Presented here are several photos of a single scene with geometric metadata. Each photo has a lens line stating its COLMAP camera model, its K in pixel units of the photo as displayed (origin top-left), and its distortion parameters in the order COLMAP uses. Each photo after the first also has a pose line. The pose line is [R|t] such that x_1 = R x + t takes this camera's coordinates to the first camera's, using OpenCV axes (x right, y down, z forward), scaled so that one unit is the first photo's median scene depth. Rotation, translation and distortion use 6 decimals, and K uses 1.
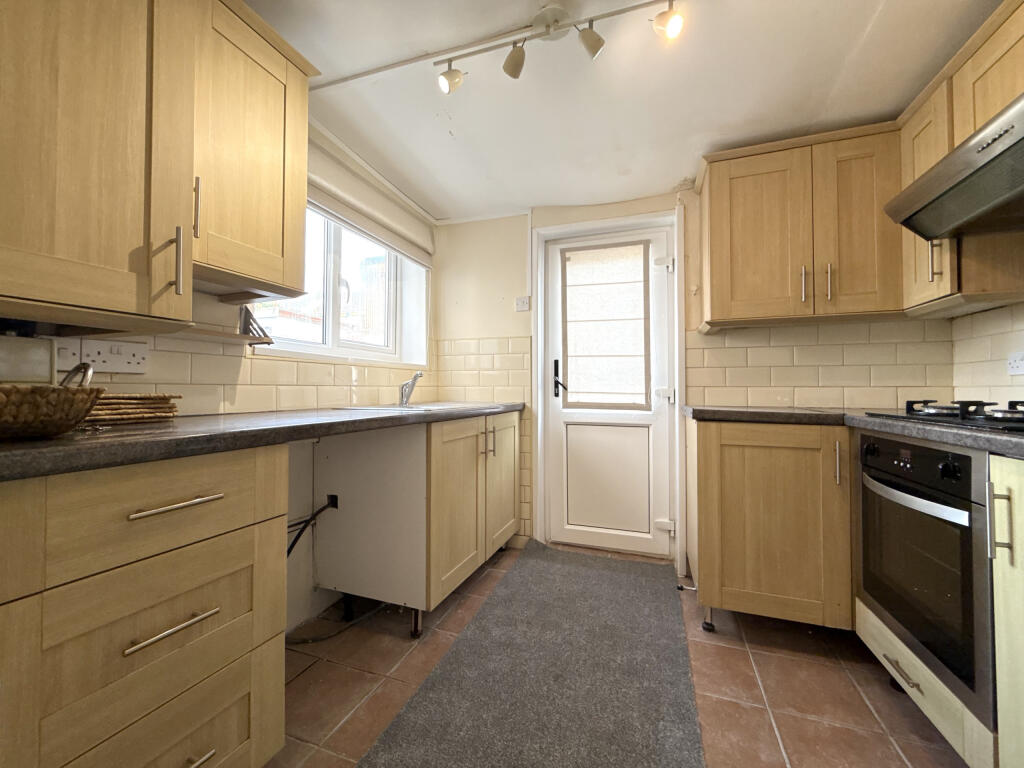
lens RADIAL K [[408.9, 0, 508.2], [0, 408.9, 382.9], [0, 0, 1]] dist [0.001227, -0.000025]
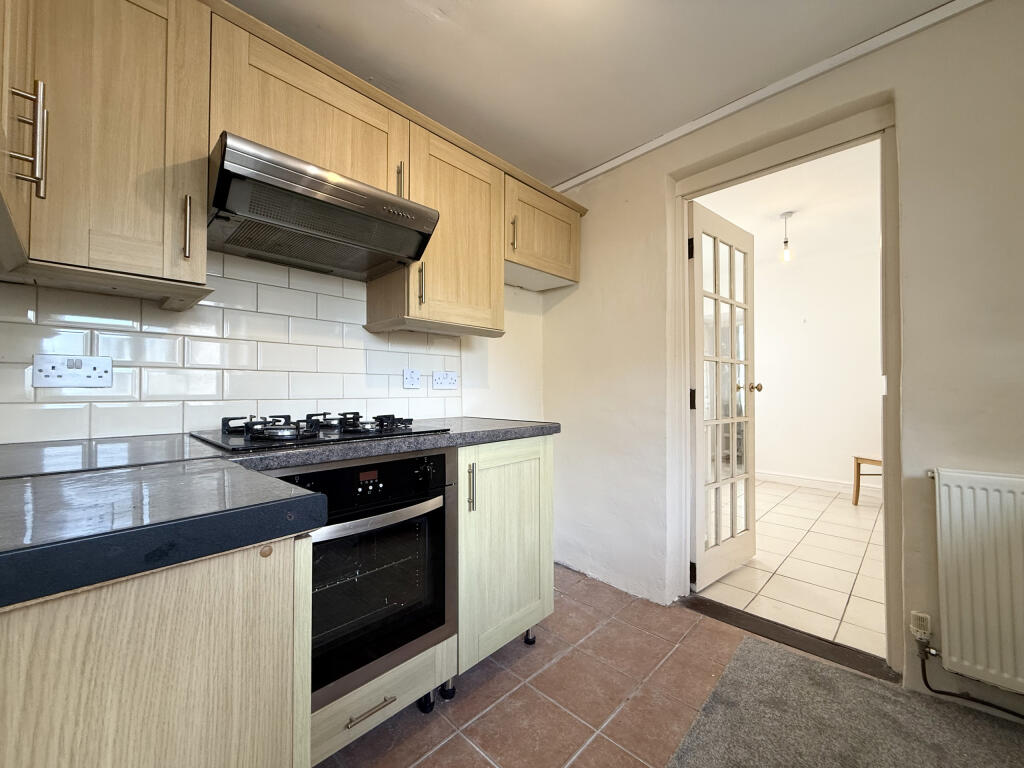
lens RADIAL K [[408.9, 0, 508.2], [0, 408.9, 382.9], [0, 0, 1]] dist [0.001227, -0.000025]
pose [[-0.907844, 0.006868, 0.419253, 0.335401], [-0.007201, 0.999463, -0.031965, -0.016006], [-0.419247, -0.032039, -0.907307, 2.051023]]
